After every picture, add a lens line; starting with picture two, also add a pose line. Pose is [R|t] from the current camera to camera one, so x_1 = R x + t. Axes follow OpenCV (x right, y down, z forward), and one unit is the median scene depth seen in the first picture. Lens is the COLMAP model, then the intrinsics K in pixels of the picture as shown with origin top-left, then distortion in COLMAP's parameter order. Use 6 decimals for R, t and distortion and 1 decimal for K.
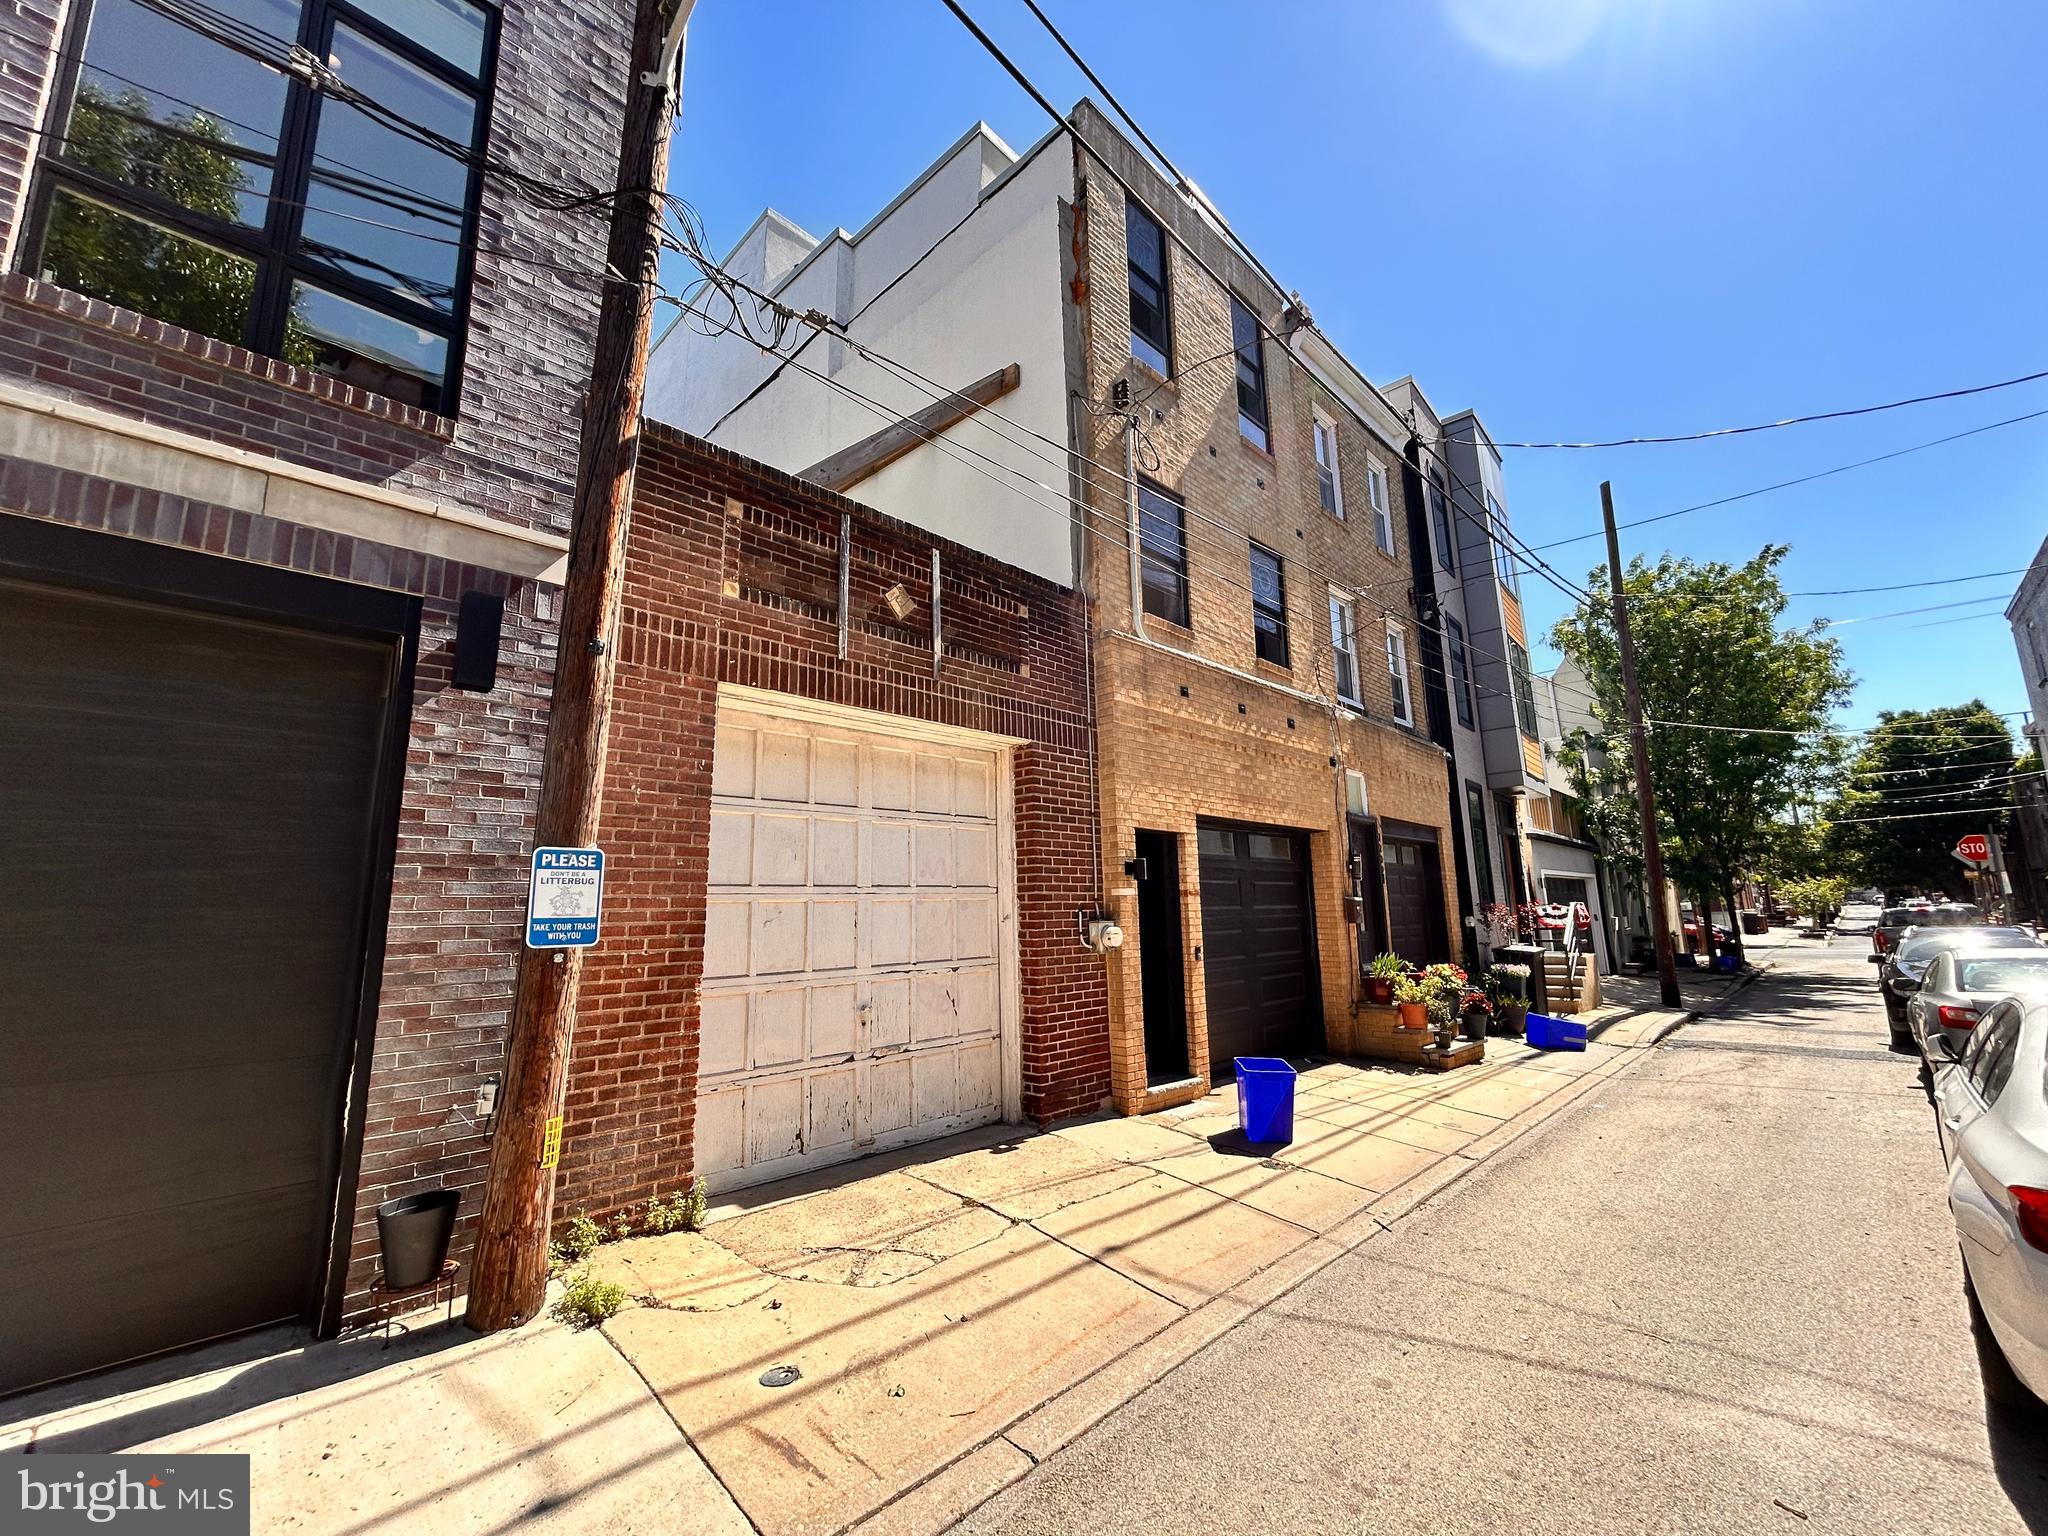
lens RADIAL K [[825.5, 0, 1025.4], [0, 825.5, 768.8], [0, 0, 1]] dist [-0.000723, 0.001308]
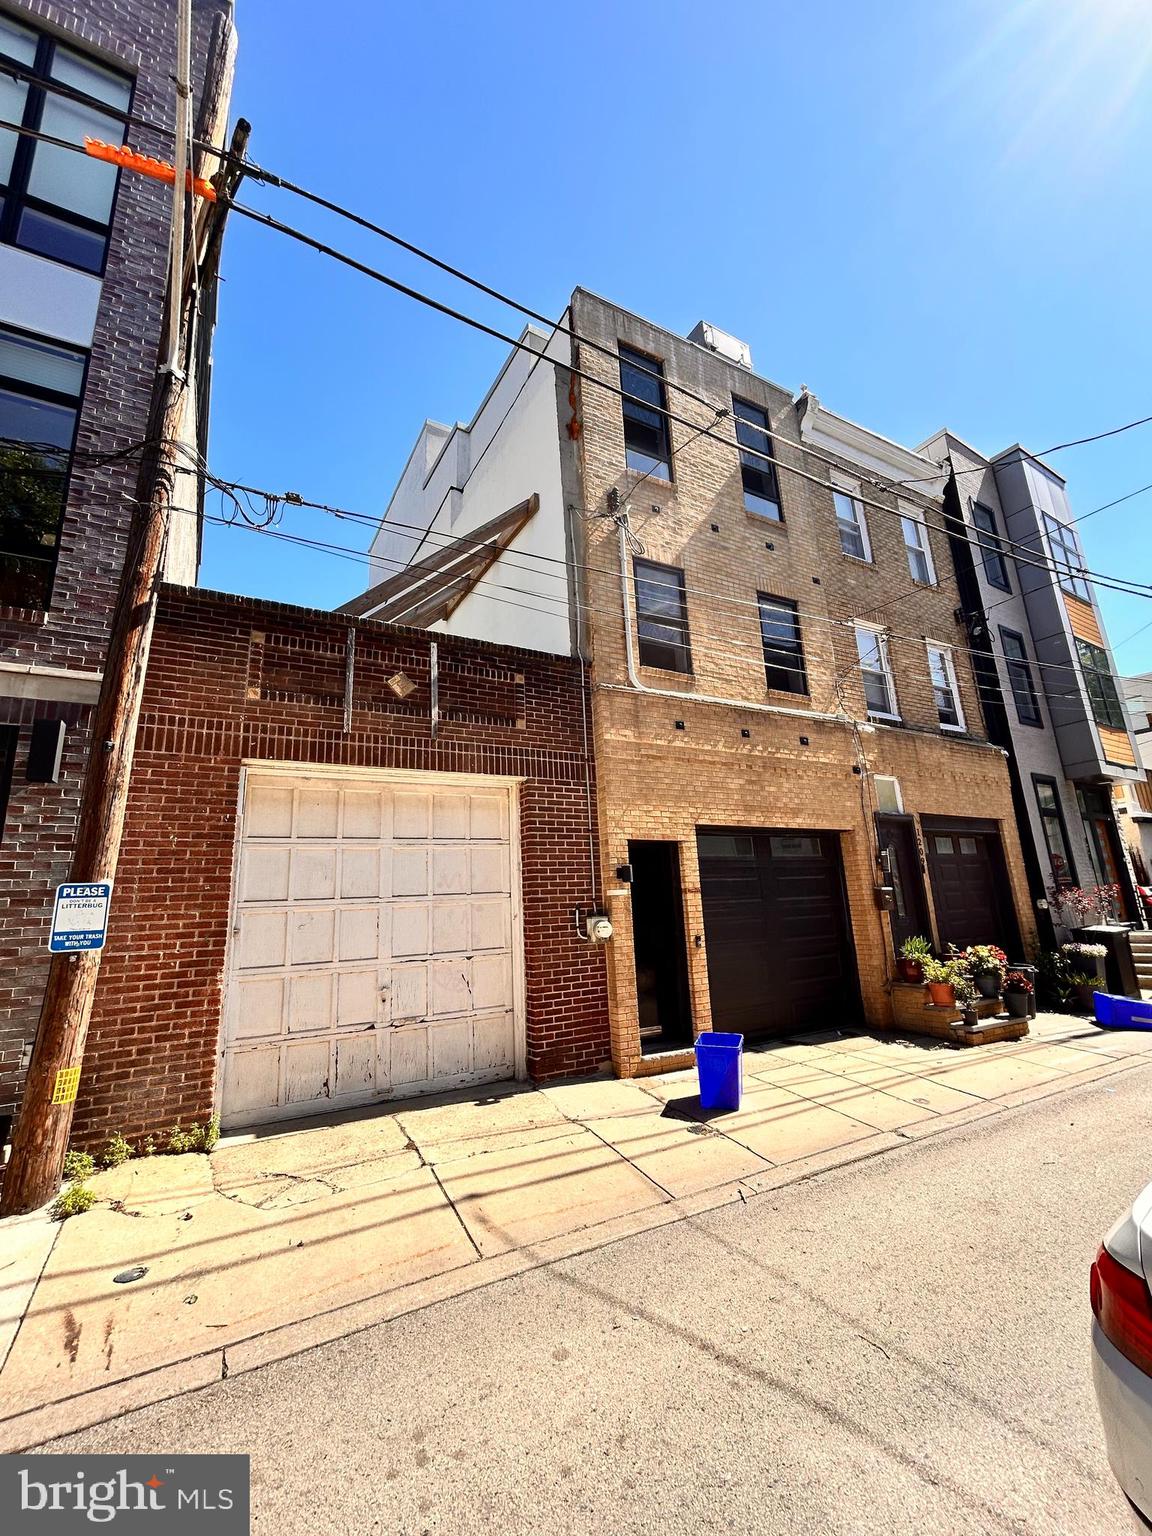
lens RADIAL K [[619.1, 0, 576.2], [0, 619.1, 766.9], [0, 0, 1]] dist [-0.000723, 0.001308]
pose [[0.959800, -0.085316, -0.267403, 0.440375], [0.073924, 0.995886, -0.052401, 0.007535], [0.270774, 0.030527, 0.962159, 0.113865]]
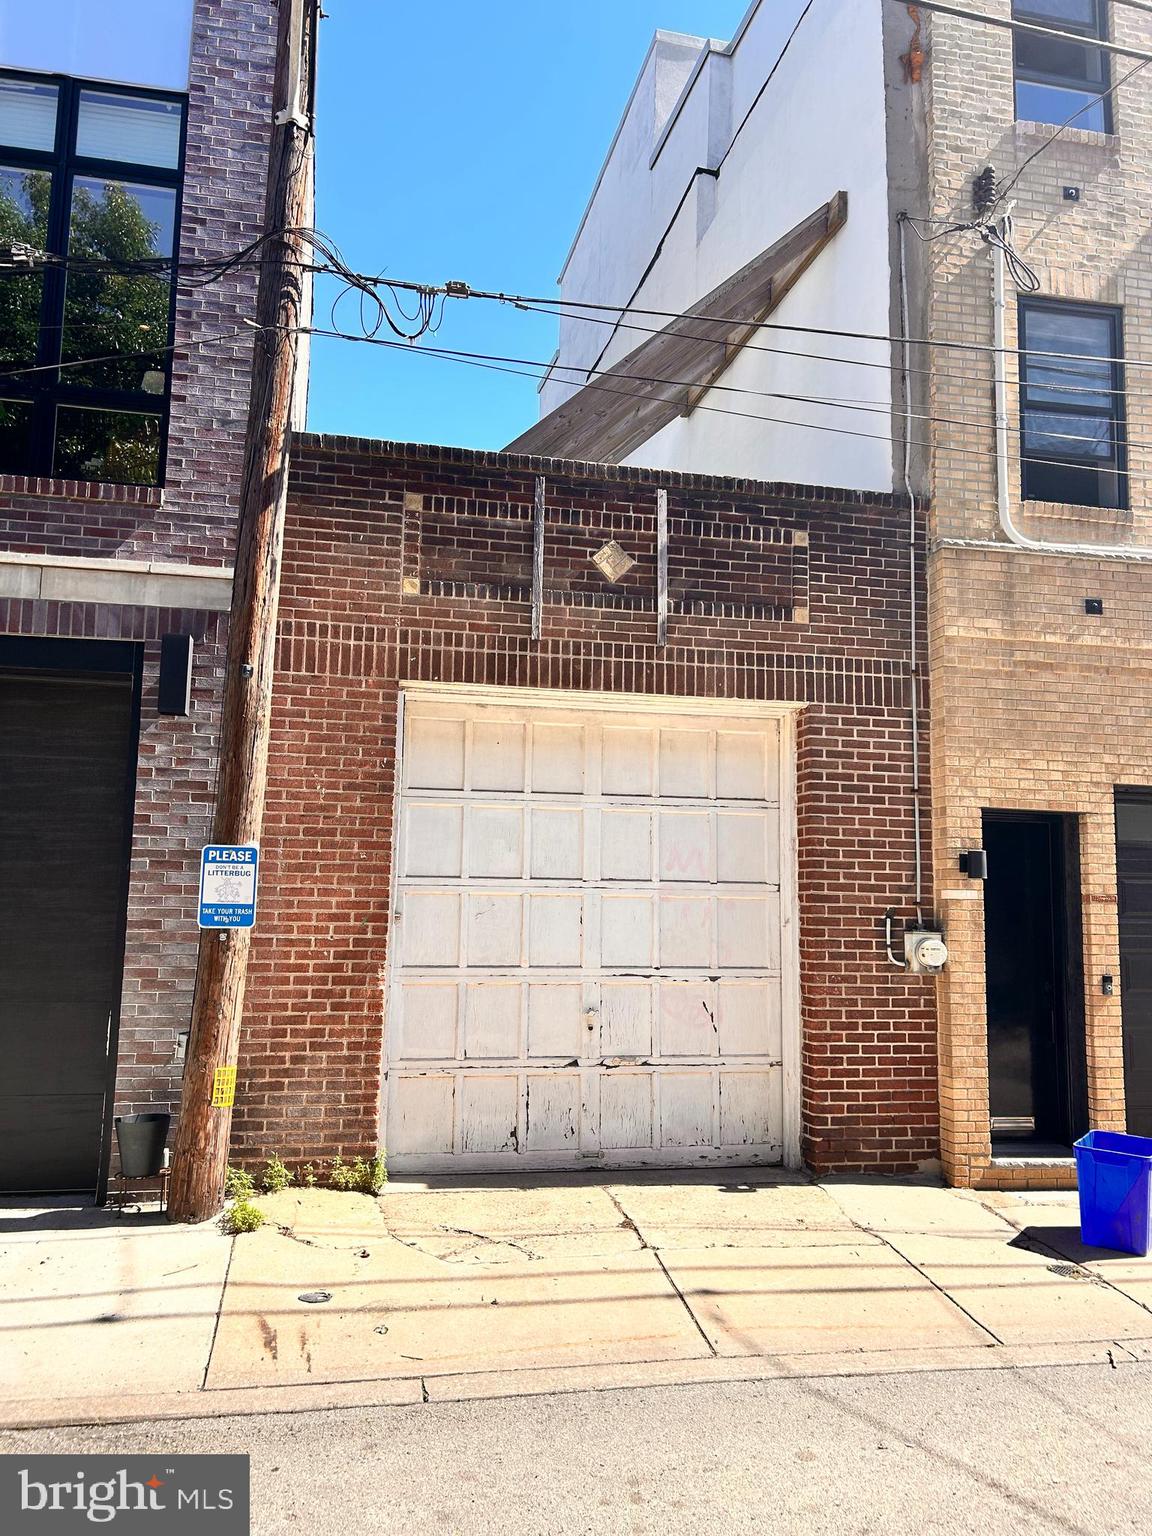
lens RADIAL K [[1157.6, 0, 581.2], [0, 1157.6, 770.0], [0, 0, 1]] dist [0.060819, -0.063400]
pose [[0.834958, -0.032193, -0.549372, 0.564803], [0.061453, 0.997498, 0.034946, -0.028271], [0.546872, -0.062939, 0.834847, -0.080619]]
